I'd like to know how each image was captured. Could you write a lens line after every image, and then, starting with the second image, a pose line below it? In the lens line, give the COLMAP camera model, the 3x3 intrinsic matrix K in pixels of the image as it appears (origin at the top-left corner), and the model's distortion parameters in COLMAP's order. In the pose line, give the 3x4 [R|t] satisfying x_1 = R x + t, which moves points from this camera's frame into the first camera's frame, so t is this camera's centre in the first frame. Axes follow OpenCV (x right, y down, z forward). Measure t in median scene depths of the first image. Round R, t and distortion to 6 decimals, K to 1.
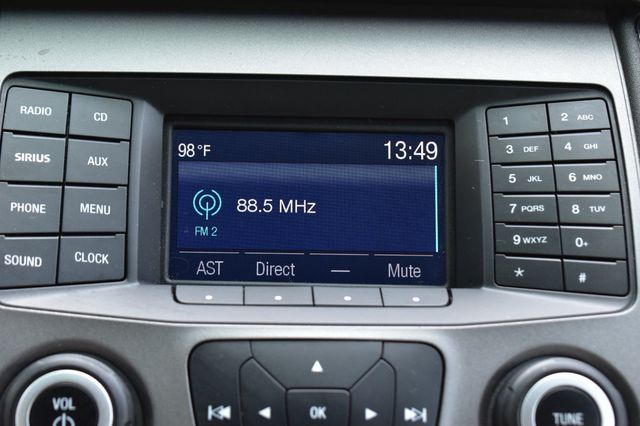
lens RADIAL K [[1475.6, 0, 322.1], [0, 1475.6, 210.8], [0, 0, 1]] dist [0.069015, 0.000000]
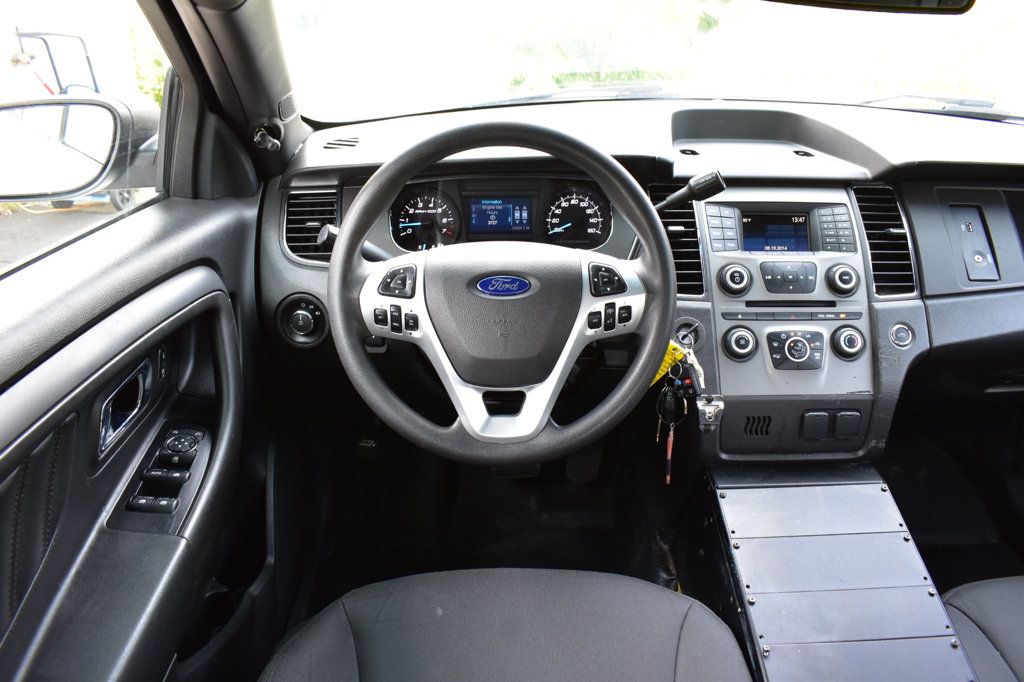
lens RADIAL K [[799.3, 0, 511.9], [0, 799.3, 345.6], [0, 0, 1]] dist [-0.095207, 0.006007]
pose [[0.997664, -0.012316, -0.067193, -0.628810], [0.017862, 0.996425, 0.082569, 0.119688], [0.065935, -0.083576, 0.994318, -1.333114]]
